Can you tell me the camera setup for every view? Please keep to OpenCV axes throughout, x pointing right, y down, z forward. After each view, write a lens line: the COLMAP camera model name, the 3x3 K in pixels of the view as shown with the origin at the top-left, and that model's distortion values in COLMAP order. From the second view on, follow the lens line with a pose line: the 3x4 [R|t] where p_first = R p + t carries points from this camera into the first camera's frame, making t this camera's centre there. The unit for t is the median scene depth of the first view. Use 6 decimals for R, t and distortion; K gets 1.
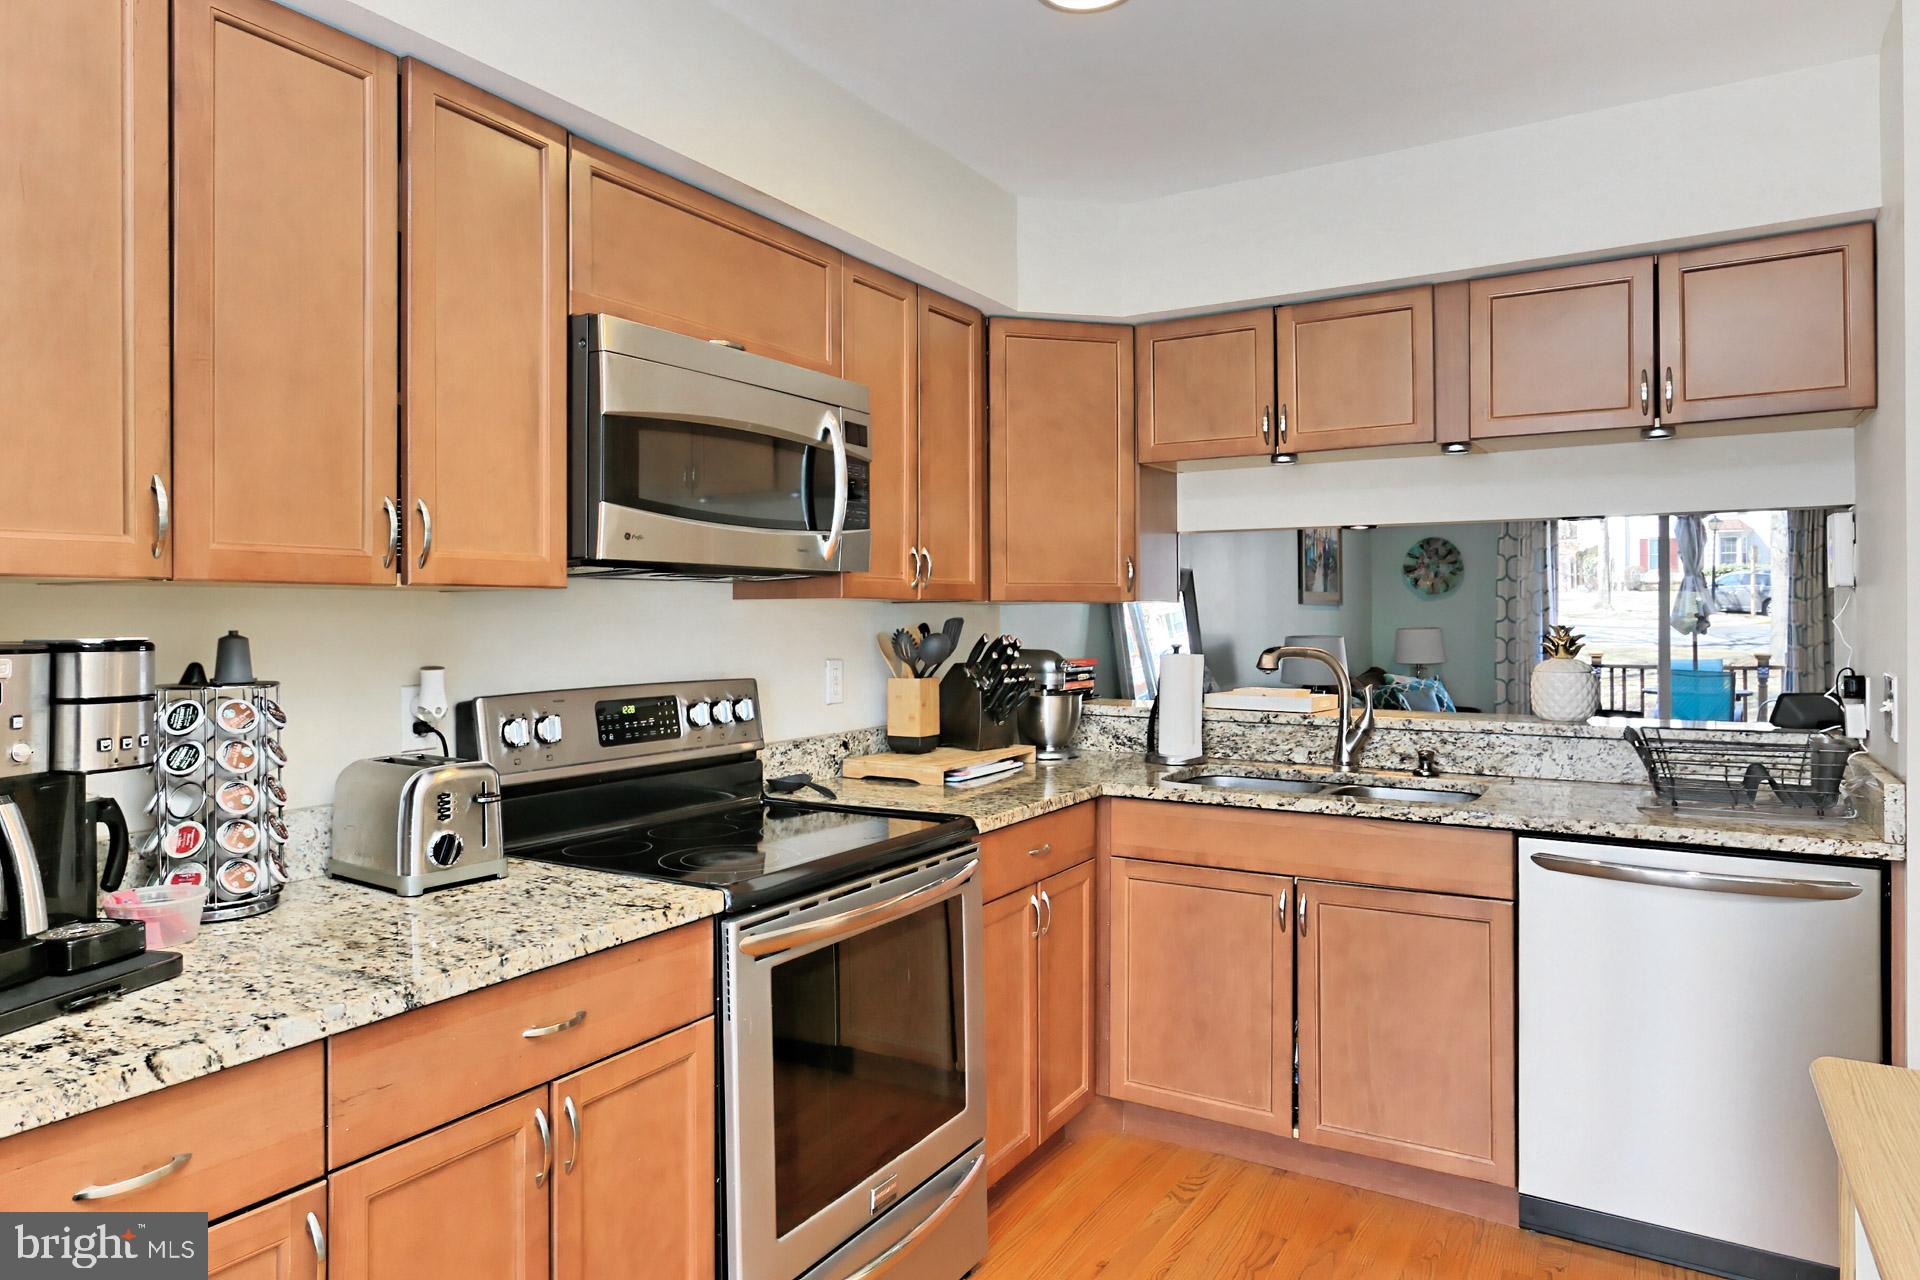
lens RADIAL K [[1205.3, 0, 894.6], [0, 1205.3, 612.5], [0, 0, 1]] dist [-0.017256, 0.007546]
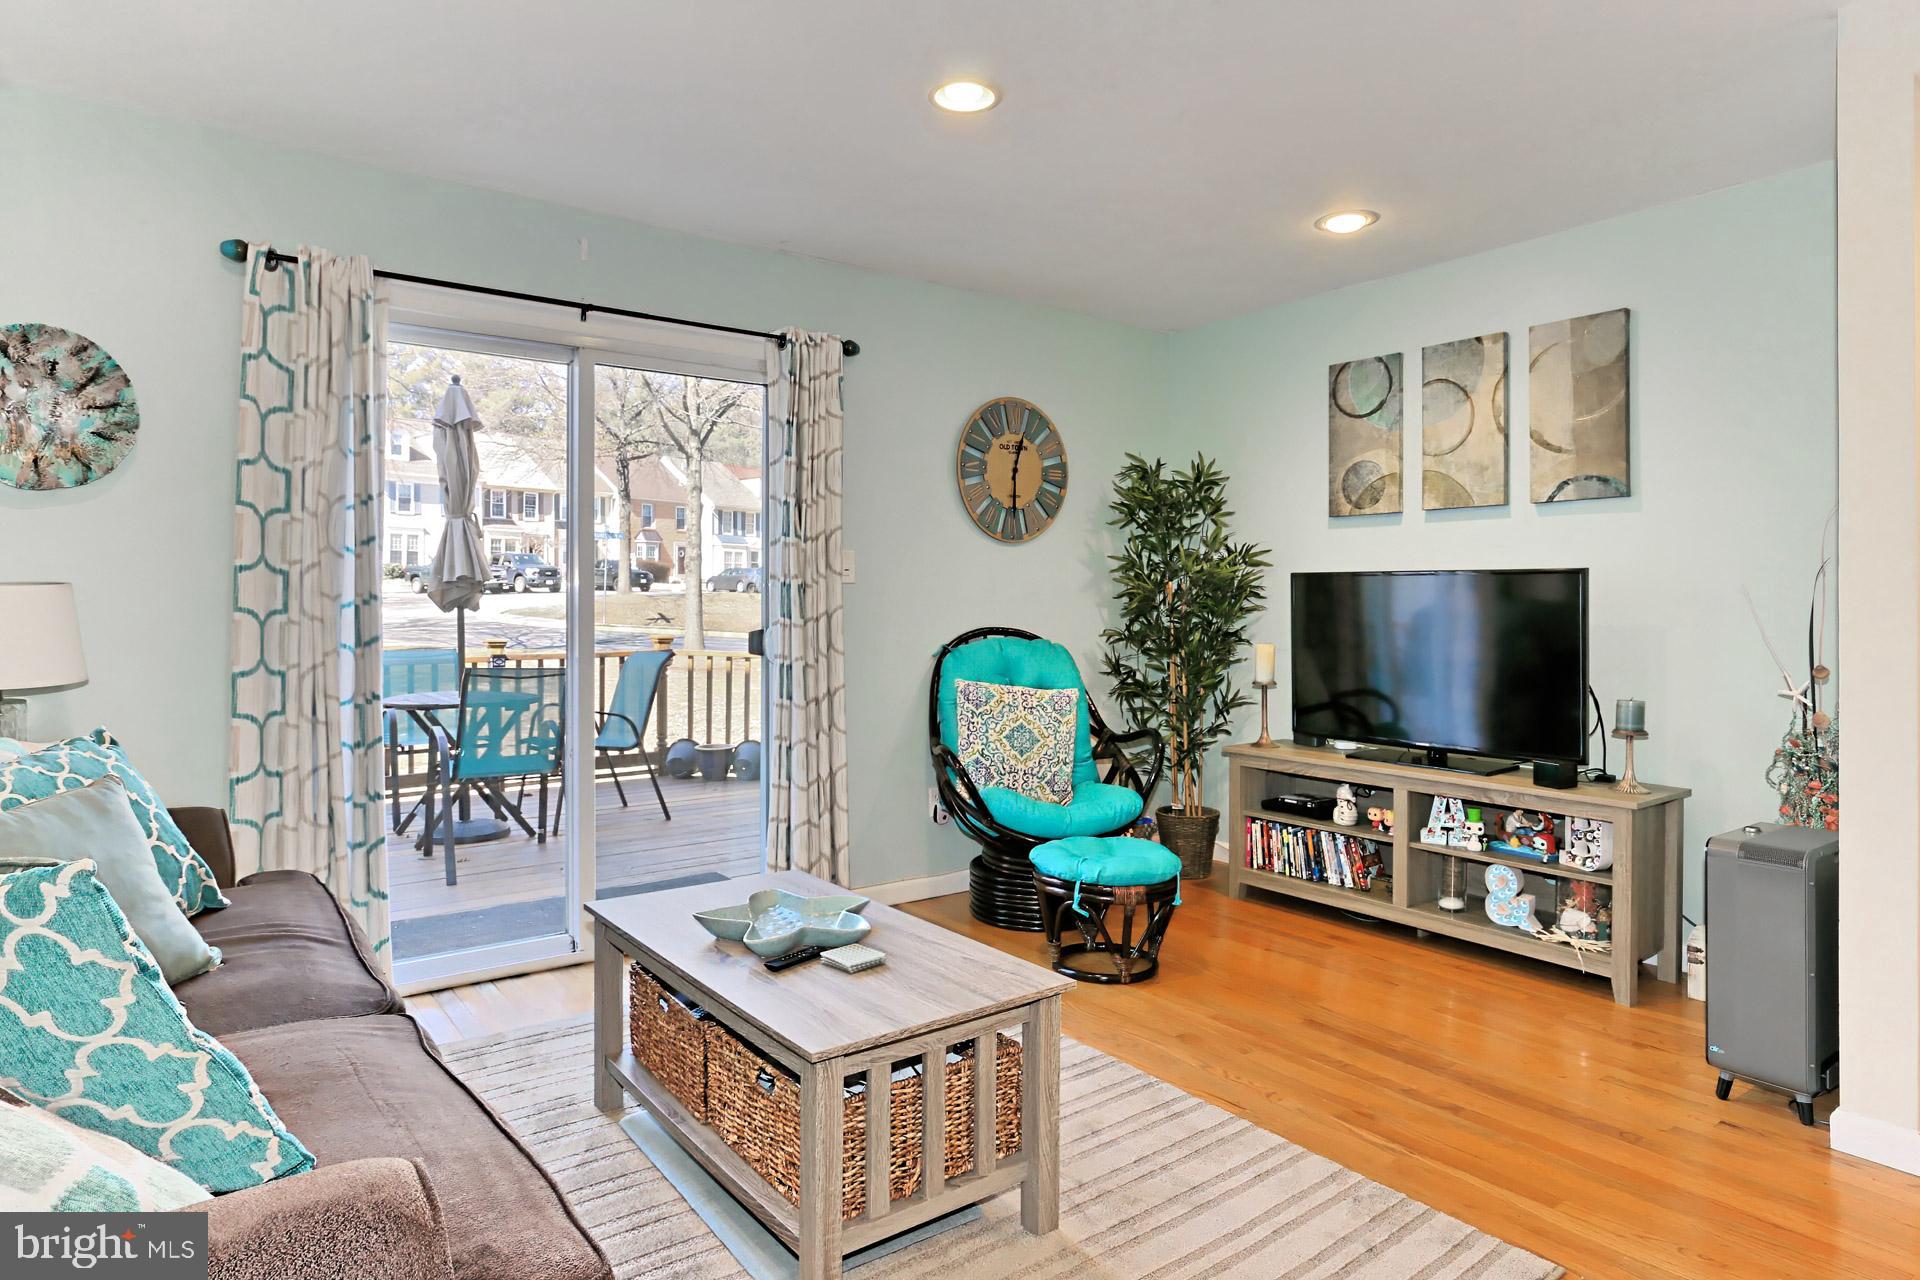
lens RADIAL K [[1144.1, 0, 962.9], [0, 1144.1, 579.7], [0, 0, 1]] dist [-0.018664, 0.002662]
pose [[0.370798, 0.025138, 0.928373, 0.580319], [-0.006653, 0.999680, -0.024411, 0.046659], [-0.928690, 0.002875, 0.370846, 1.558744]]
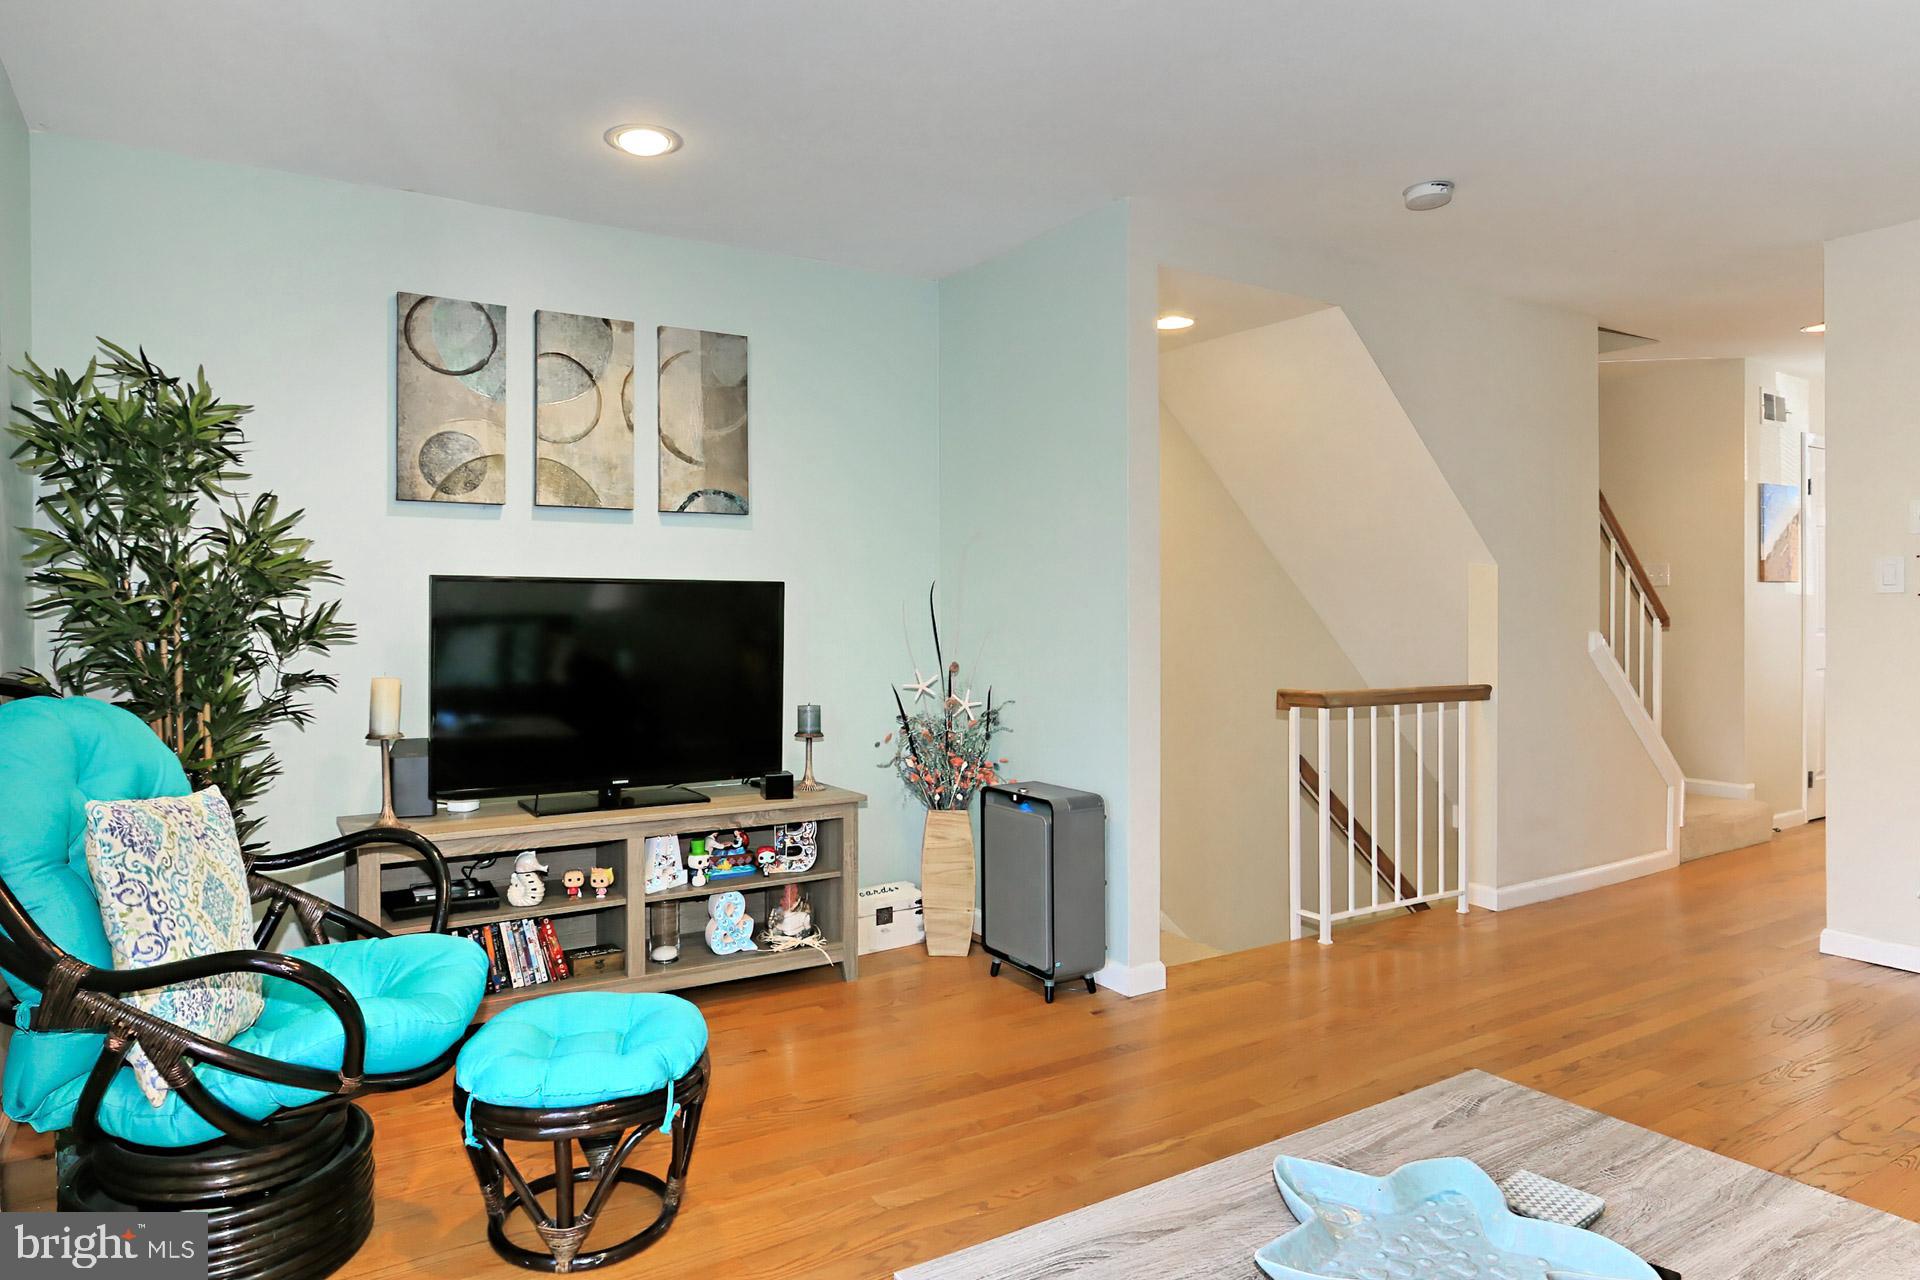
lens RADIAL K [[1045.0, 0, 1018.0], [0, 1045.0, 608.6], [0, 0, 1]] dist [-0.014670, 0.007649]
pose [[-0.883443, 0.012629, 0.468369, 1.168211], [0.009007, 0.999910, -0.009972, 0.043786], [-0.468453, -0.004591, -0.883477, 2.274385]]
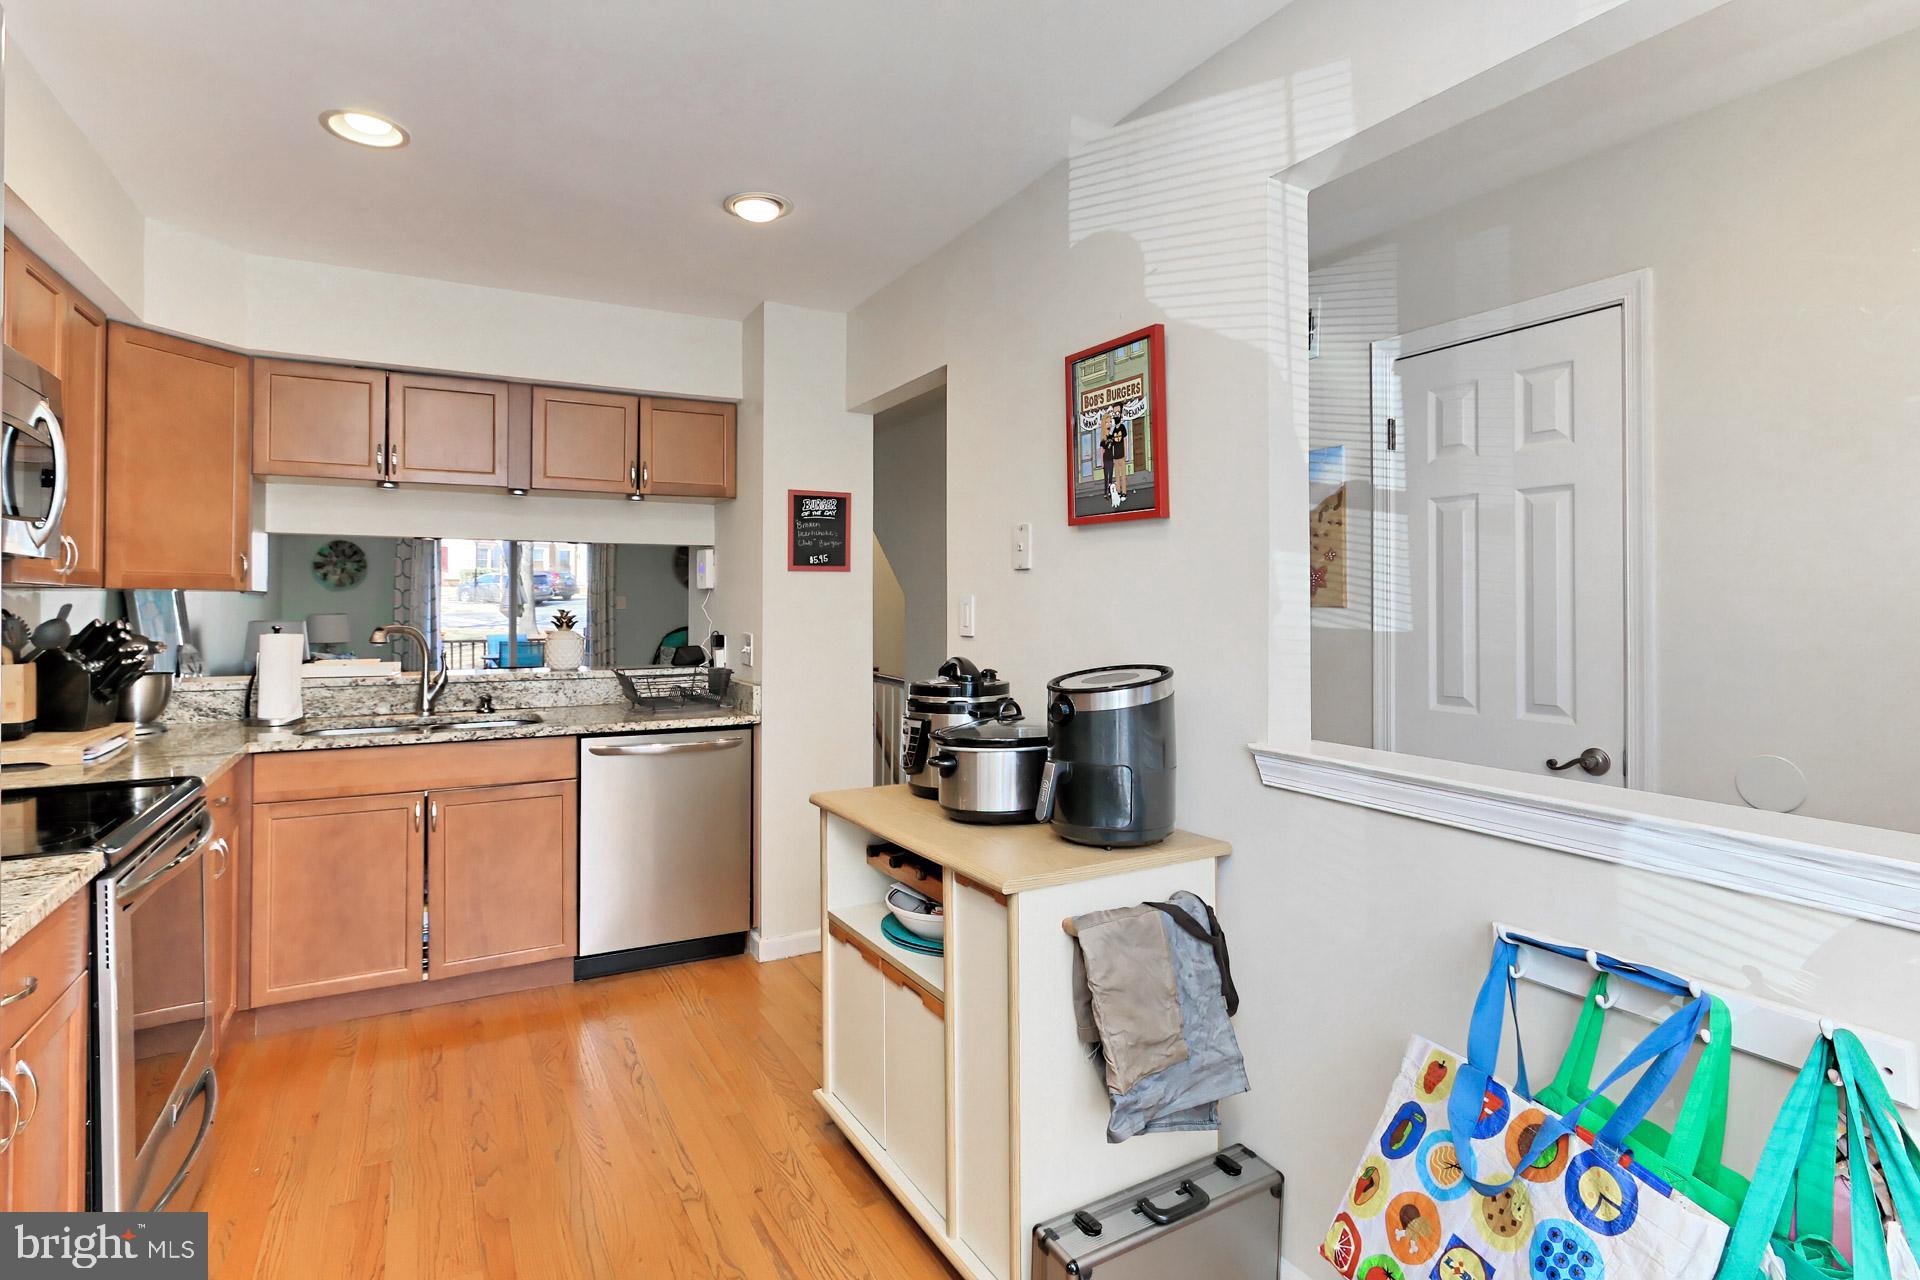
lens RADIAL K [[975.5, 0, 938.4], [0, 975.5, 592.6], [0, 0, 1]] dist [-0.003413, 0.000316]
pose [[0.483490, 0.013438, 0.875247, -0.351563], [-0.004667, 0.999908, -0.012774, 0.002647], [-0.875337, 0.002091, 0.483508, -0.059422]]
